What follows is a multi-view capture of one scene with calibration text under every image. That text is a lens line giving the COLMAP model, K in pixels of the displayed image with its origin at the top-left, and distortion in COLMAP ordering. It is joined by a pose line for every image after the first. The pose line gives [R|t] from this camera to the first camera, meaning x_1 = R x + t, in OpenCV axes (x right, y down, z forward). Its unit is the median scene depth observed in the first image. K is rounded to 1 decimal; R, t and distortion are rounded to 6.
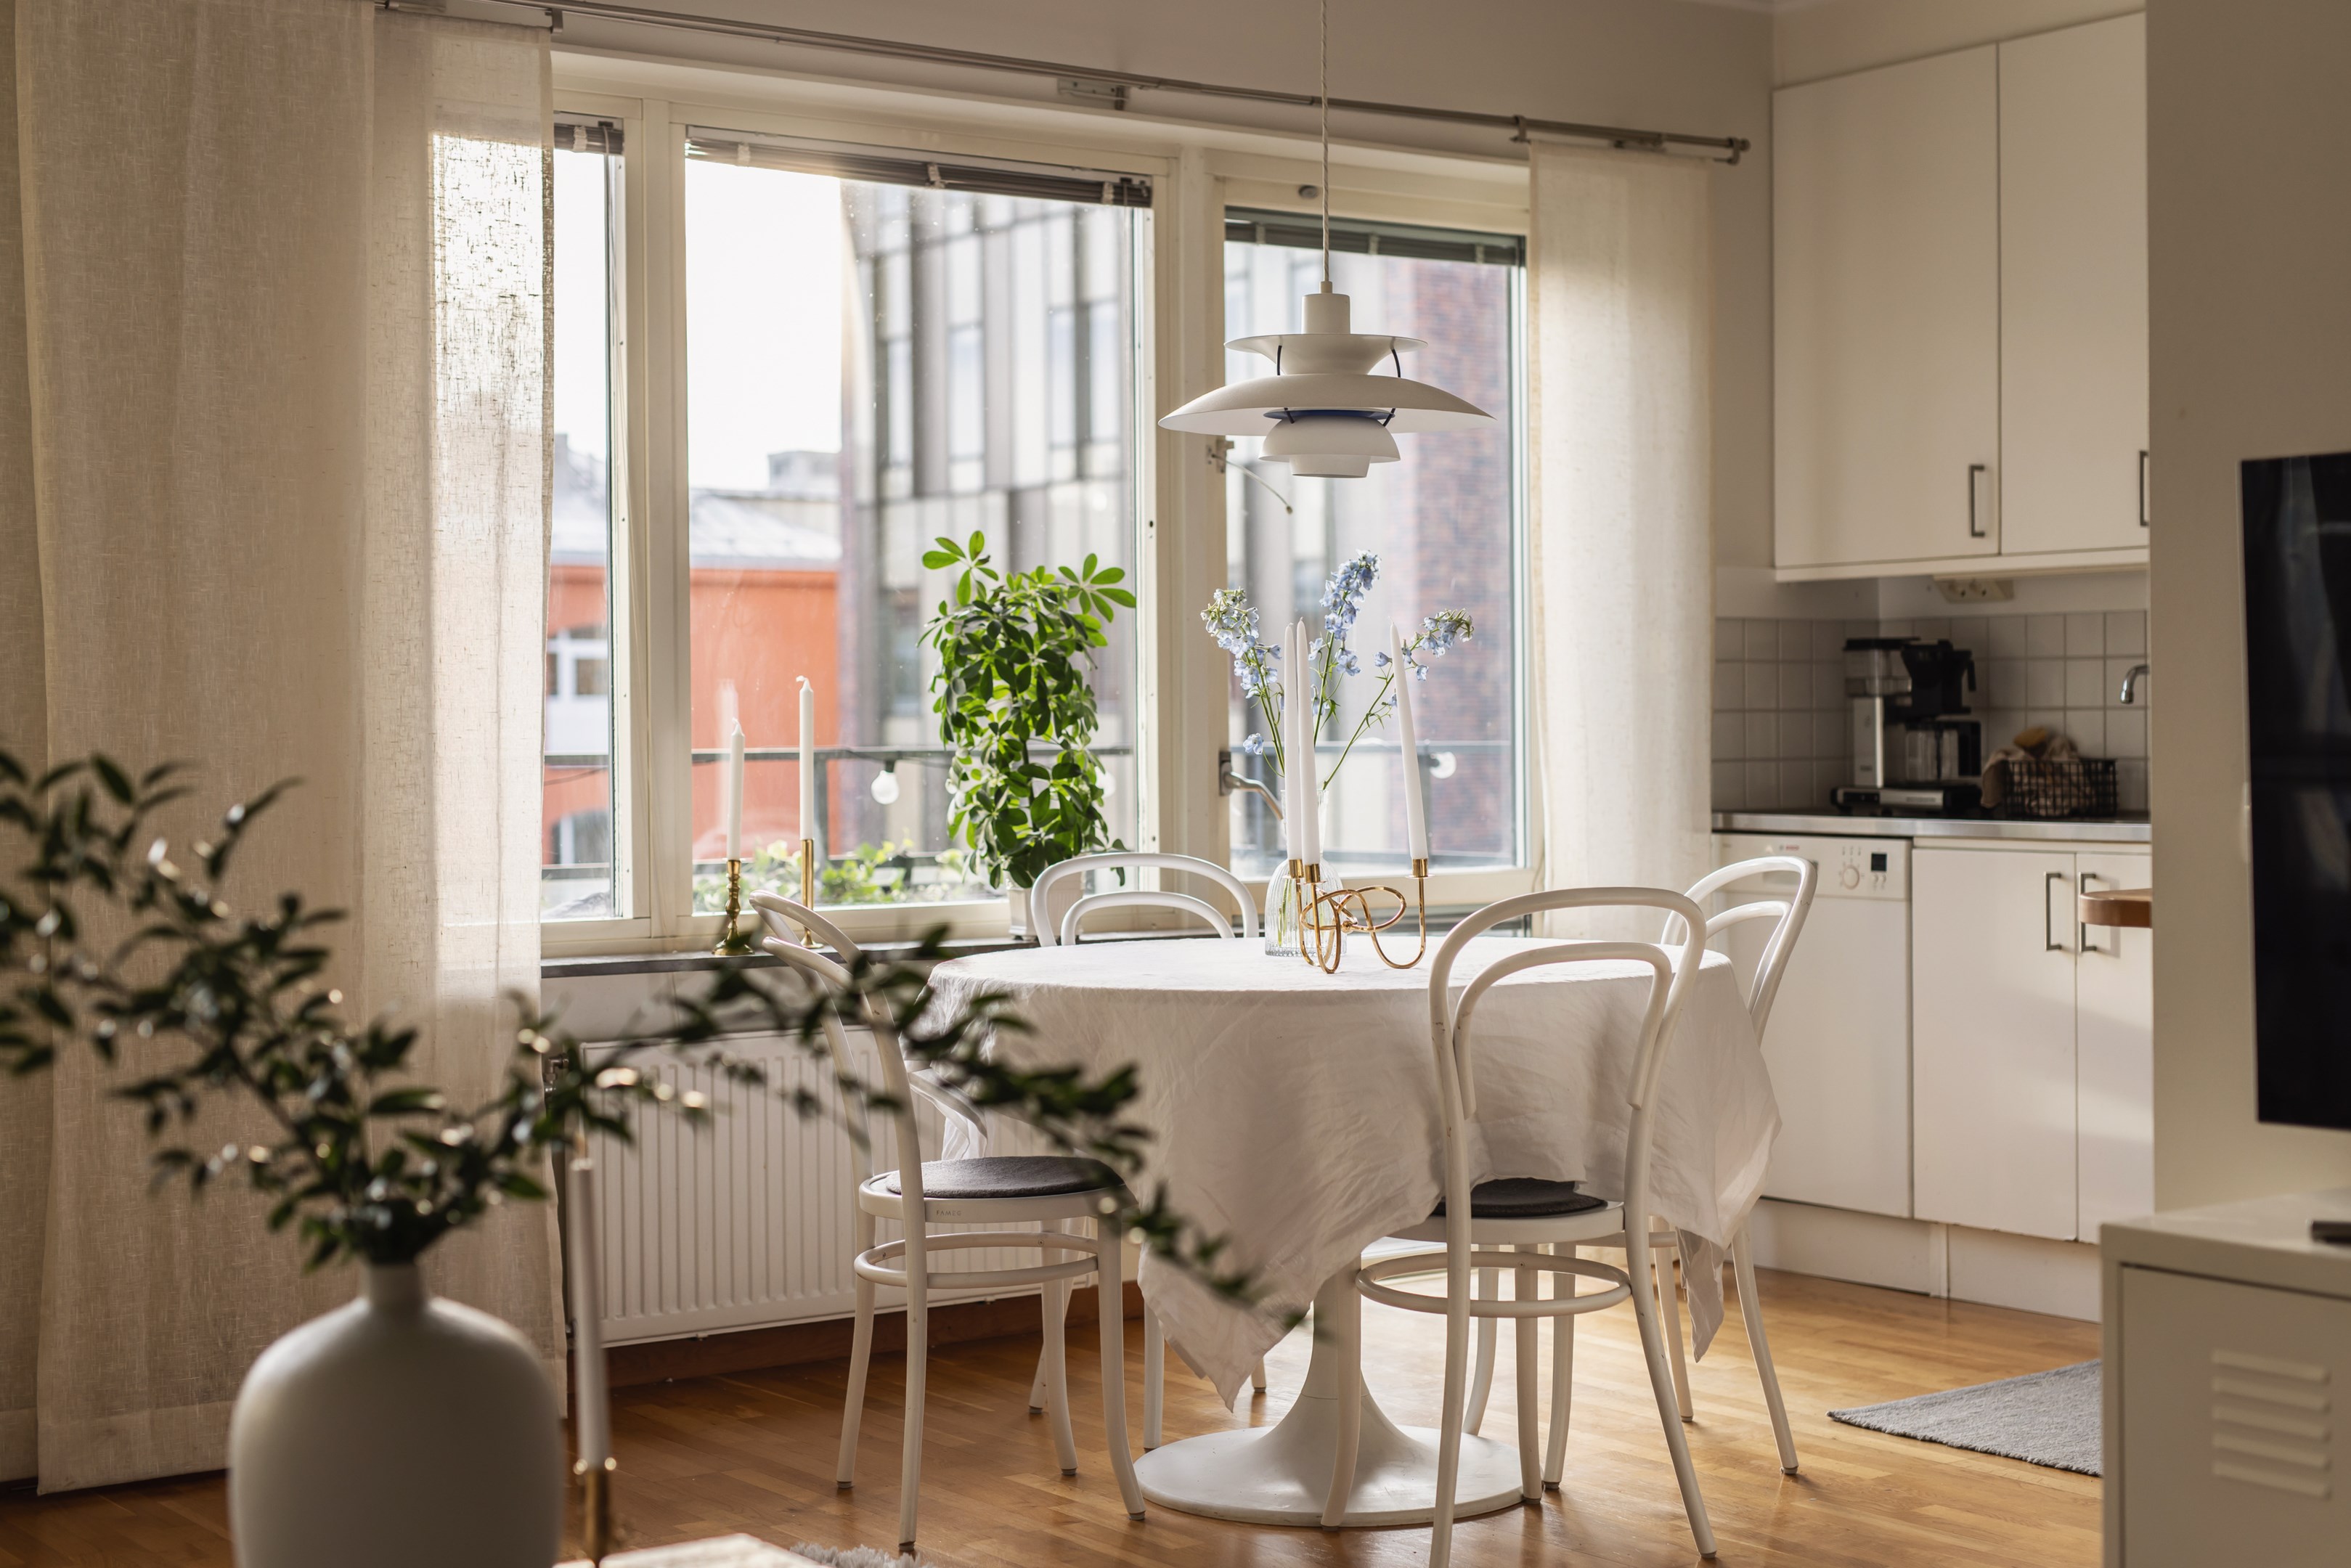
lens RADIAL K [[3442.9, 0, 1186.1], [0, 3442.9, 775.0], [0, 0, 1]] dist [0.021984, 0.000000]
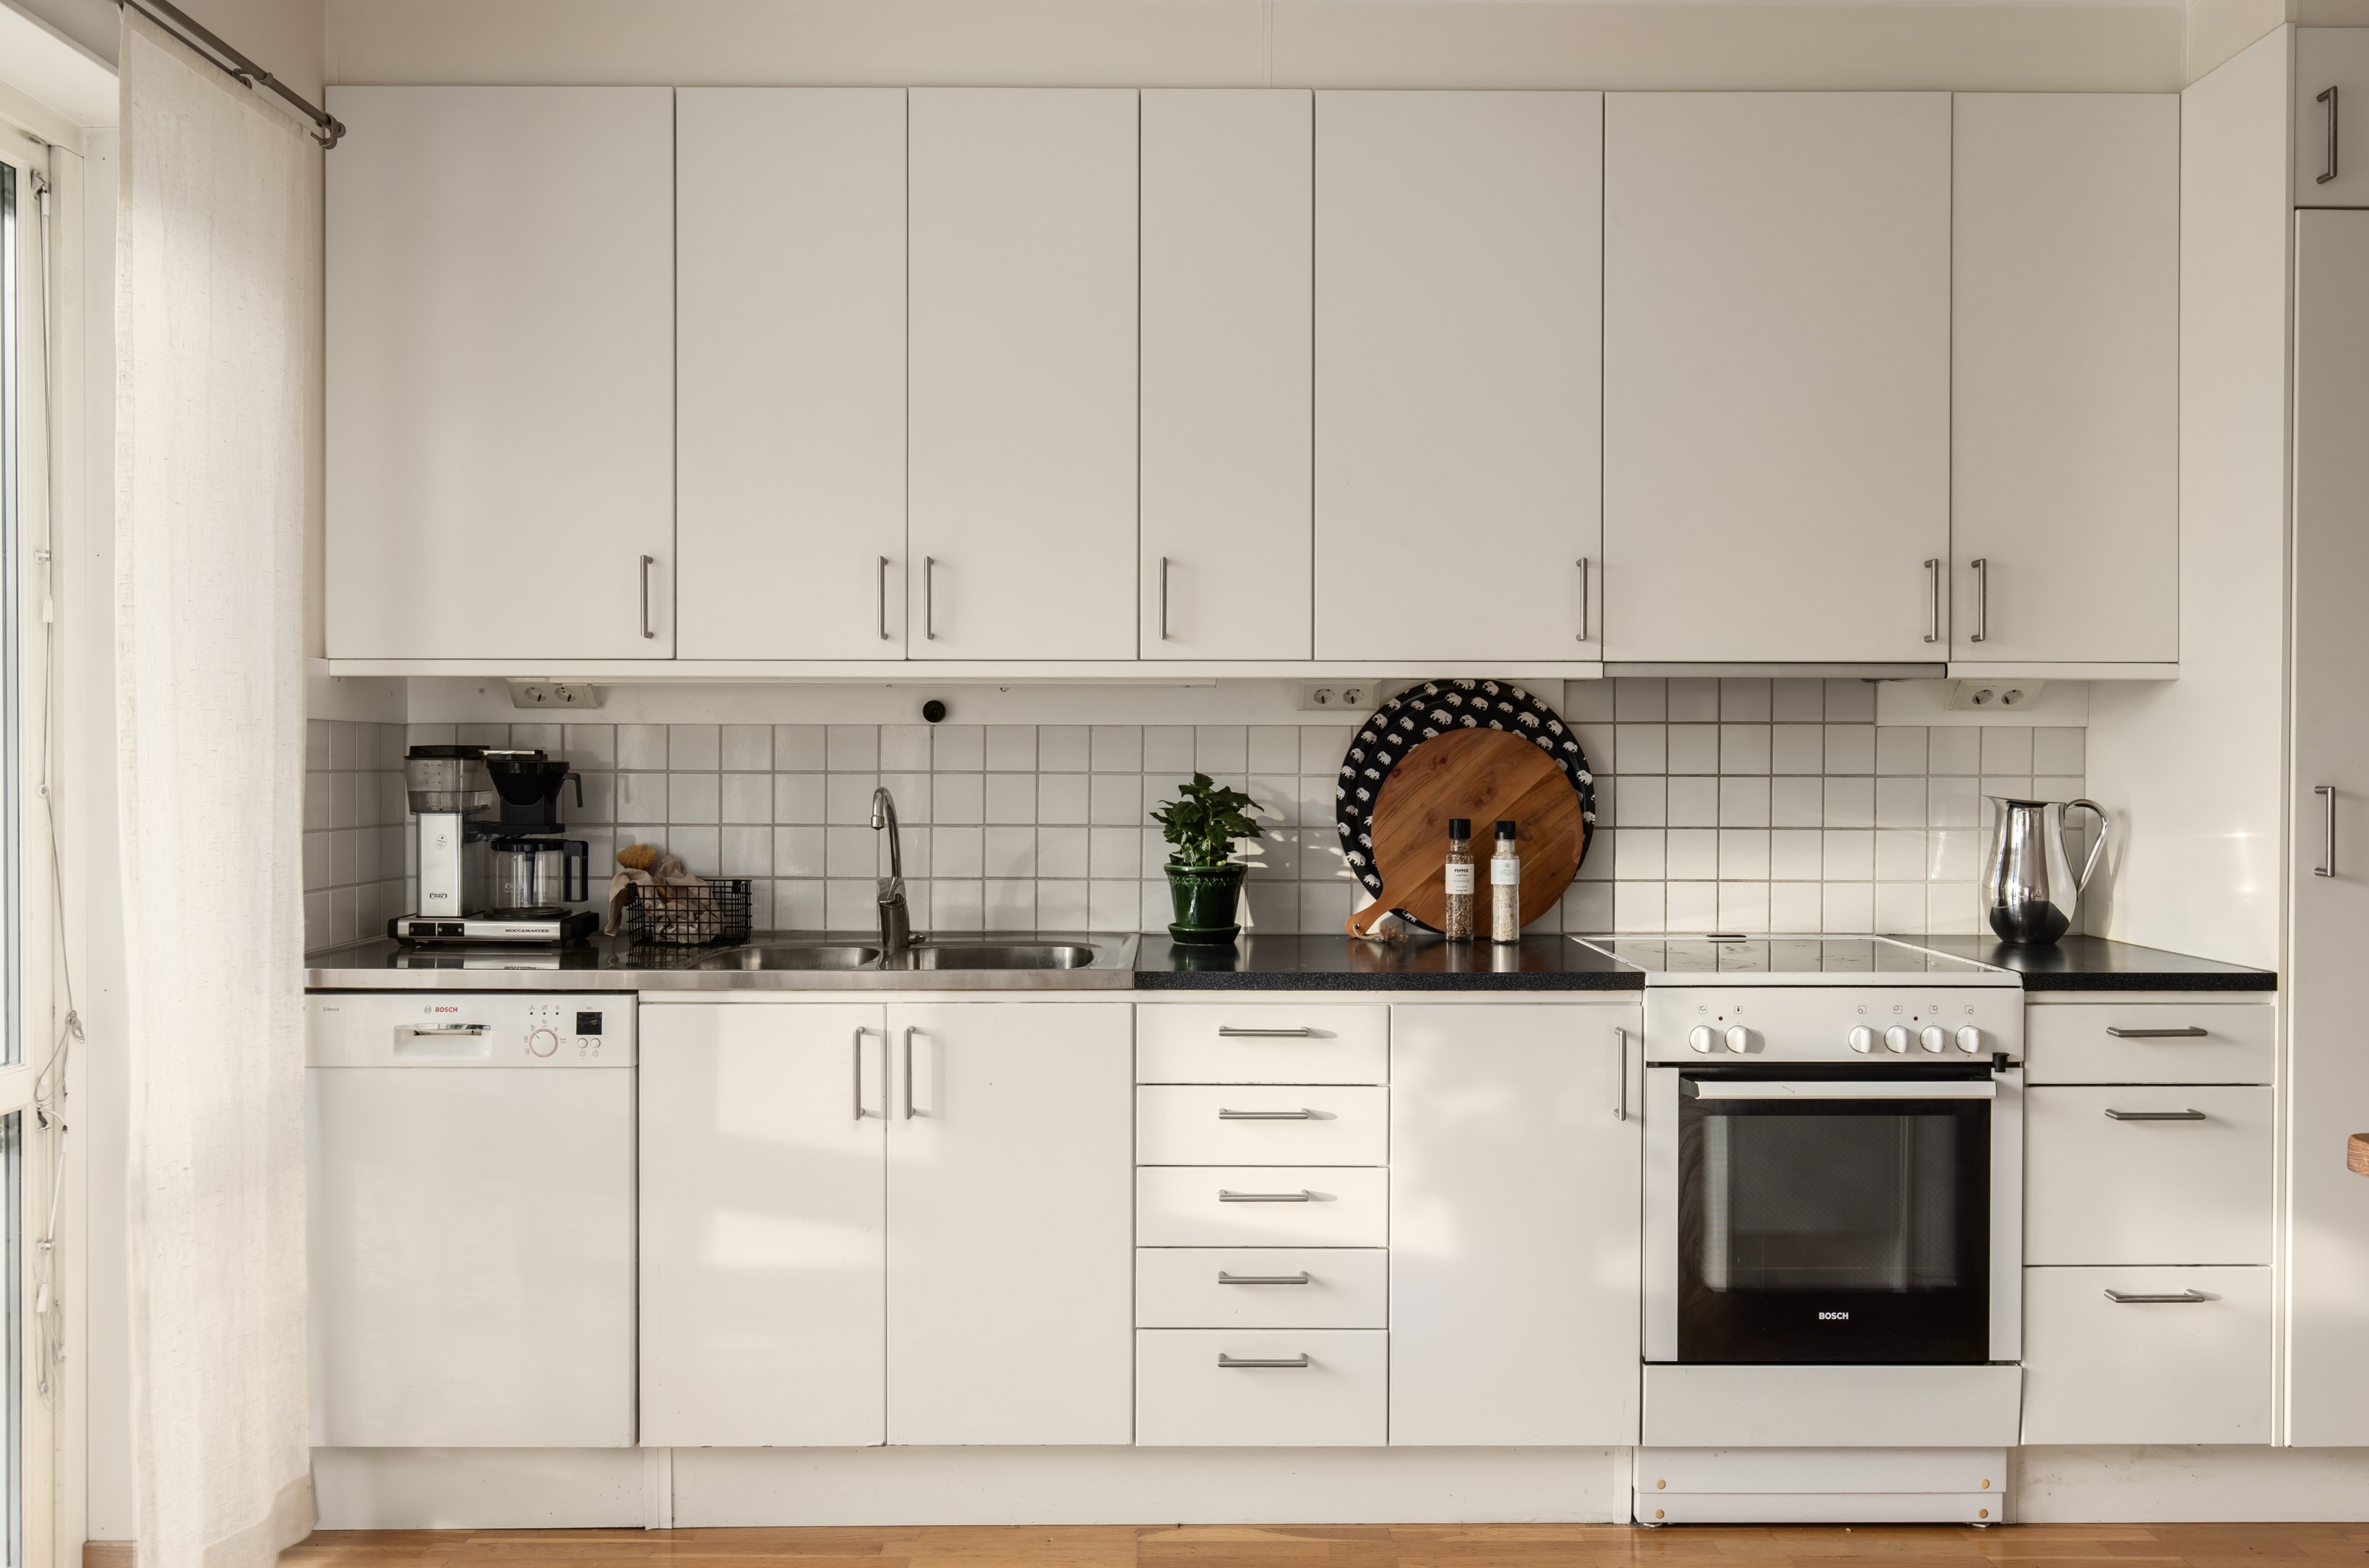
lens RADIAL K [[1747.8, 0, 1208.8], [0, 1747.8, 766.5], [0, 0, 1]] dist [-0.005443, 0.000348]
pose [[0.572935, 0.007936, 0.819563, -0.057755], [0.004982, 0.999901, -0.013165, -0.030103], [-0.819586, 0.011626, 0.572838, 0.640192]]
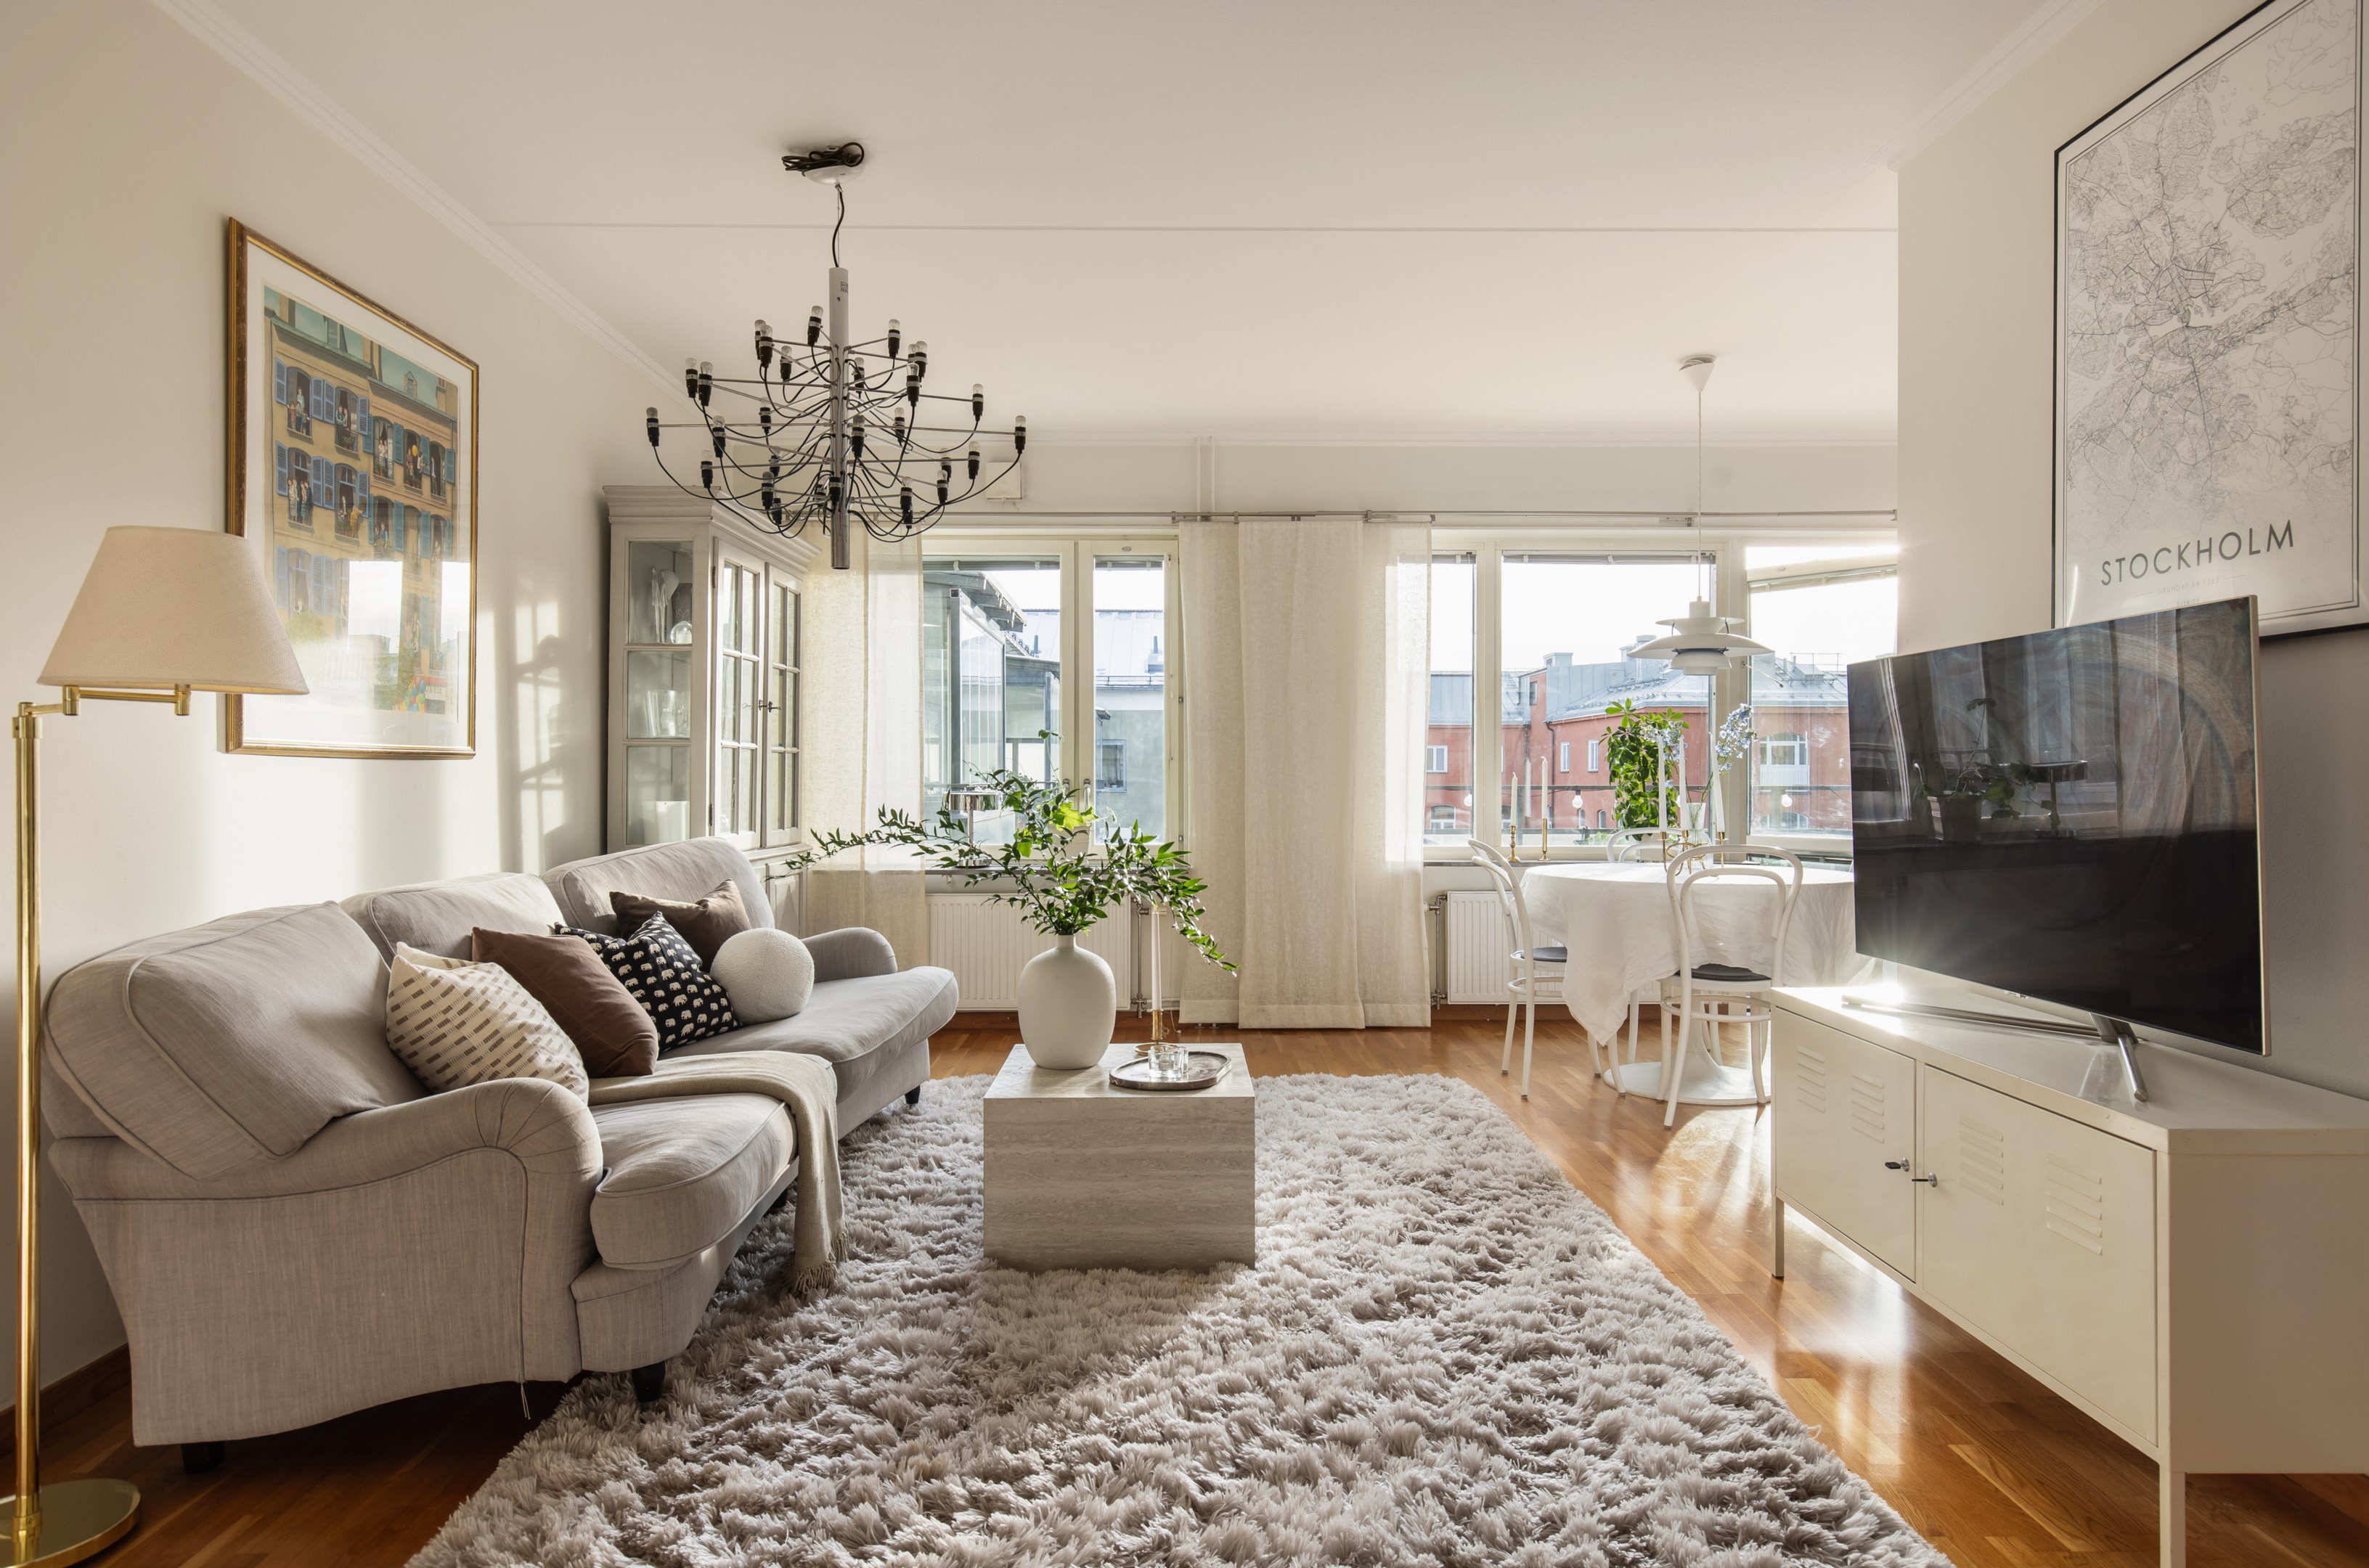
lens RADIAL K [[1362.2, 0, 1170.6], [0, 1362.2, 779.6], [0, 0, 1]] dist [0.007782, -0.002426]
pose [[0.815523, 0.010090, -0.578637, 0.232006], [-0.016089, 0.999857, -0.005240, -0.001188], [0.578502, 0.013583, 0.815568, -0.006026]]
